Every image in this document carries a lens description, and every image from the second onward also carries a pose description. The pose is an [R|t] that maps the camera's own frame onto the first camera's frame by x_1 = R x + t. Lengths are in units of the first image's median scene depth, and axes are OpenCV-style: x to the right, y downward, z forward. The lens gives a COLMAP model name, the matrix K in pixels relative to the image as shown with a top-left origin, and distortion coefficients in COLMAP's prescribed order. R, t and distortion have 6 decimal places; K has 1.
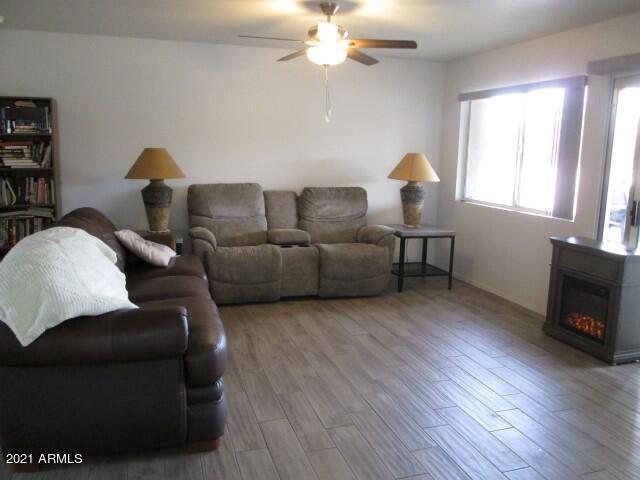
lens RADIAL K [[540.2, 0, 310.1], [0, 540.2, 238.0], [0, 0, 1]] dist [-0.046522, 0.007446]
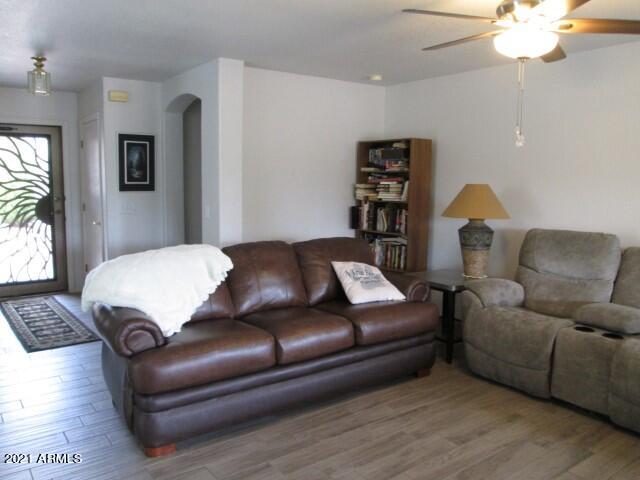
lens RADIAL K [[516.7, 0, 320.0], [0, 516.7, 240.0], [0, 0, 1]] dist [-0.009005, -0.003696]
pose [[0.346472, 0.098918, -0.932830, 0.440792], [-0.159999, 0.986085, 0.045138, -0.071507], [0.924314, 0.133613, 0.357478, 0.458127]]
